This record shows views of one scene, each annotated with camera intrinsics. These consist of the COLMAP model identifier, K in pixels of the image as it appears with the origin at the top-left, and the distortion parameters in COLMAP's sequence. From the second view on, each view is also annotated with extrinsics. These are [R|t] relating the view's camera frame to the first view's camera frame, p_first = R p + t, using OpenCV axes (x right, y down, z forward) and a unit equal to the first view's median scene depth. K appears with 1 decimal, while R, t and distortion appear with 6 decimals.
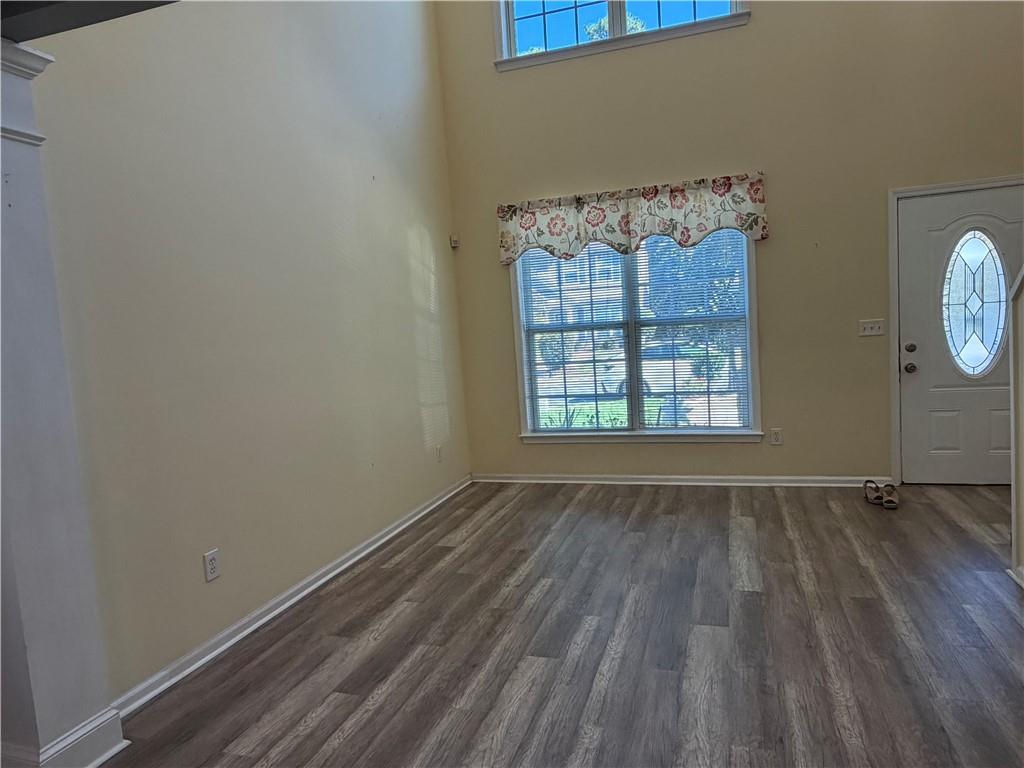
lens RADIAL K [[661.5, 0, 507.7], [0, 661.5, 385.7], [0, 0, 1]] dist [0.000024, 0.000890]
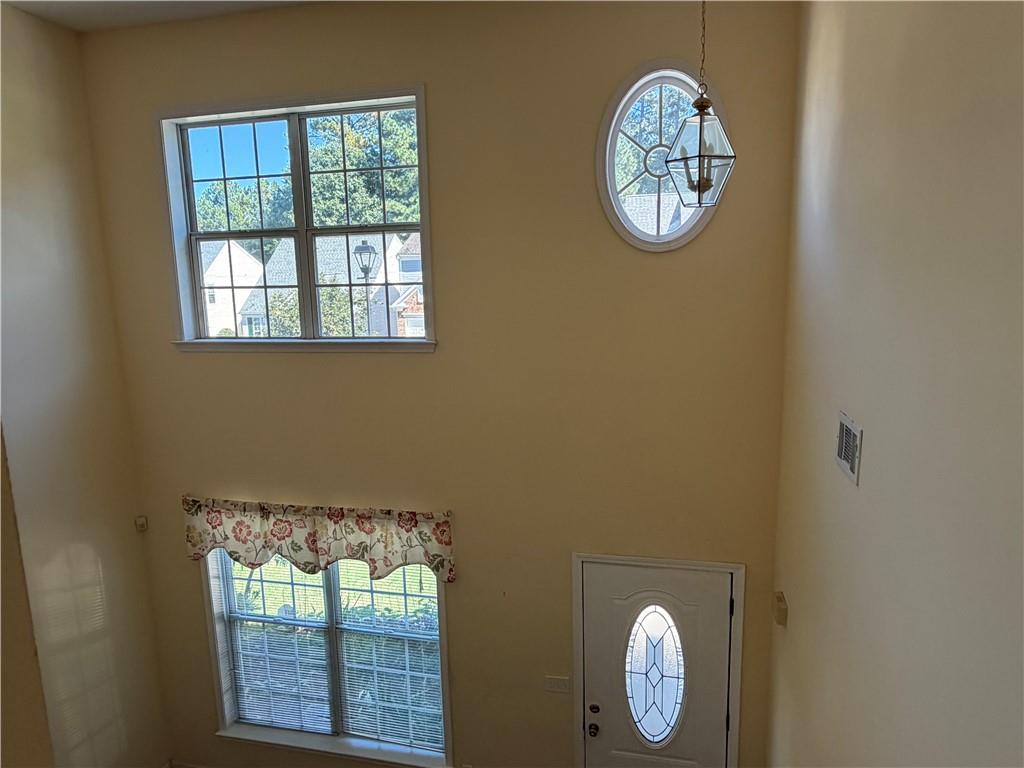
lens RADIAL K [[661.5, 0, 507.7], [0, 661.5, 385.7], [0, 0, 1]] dist [0.000024, 0.000890]
pose [[0.995671, 0.025835, 0.089283, 0.388395], [-0.032384, 0.996828, 0.072699, -0.577835], [-0.087121, -0.075276, 0.993350, 0.108676]]
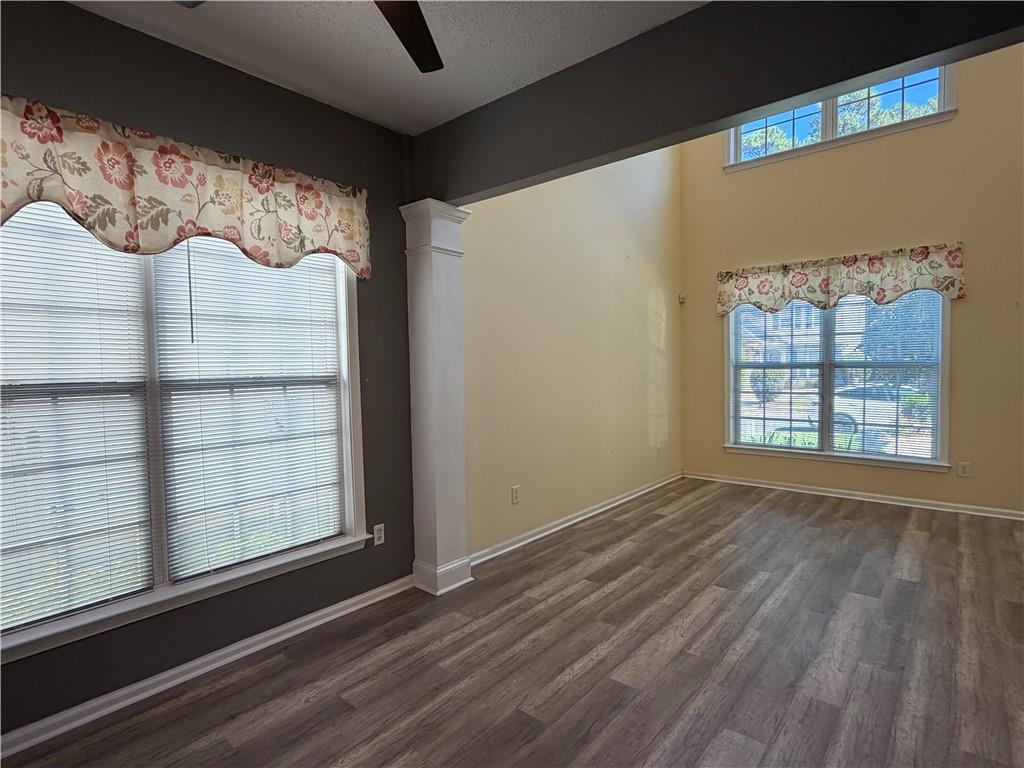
lens RADIAL K [[524.8, 0, 508.3], [0, 524.8, 386.7], [0, 0, 1]] dist [0.000795, 0.000253]
pose [[0.923486, 0.067479, -0.377650, 0.011864], [-0.080218, 0.996613, -0.018084, 0.014571], [0.375151, 0.046995, 0.925772, -0.153983]]
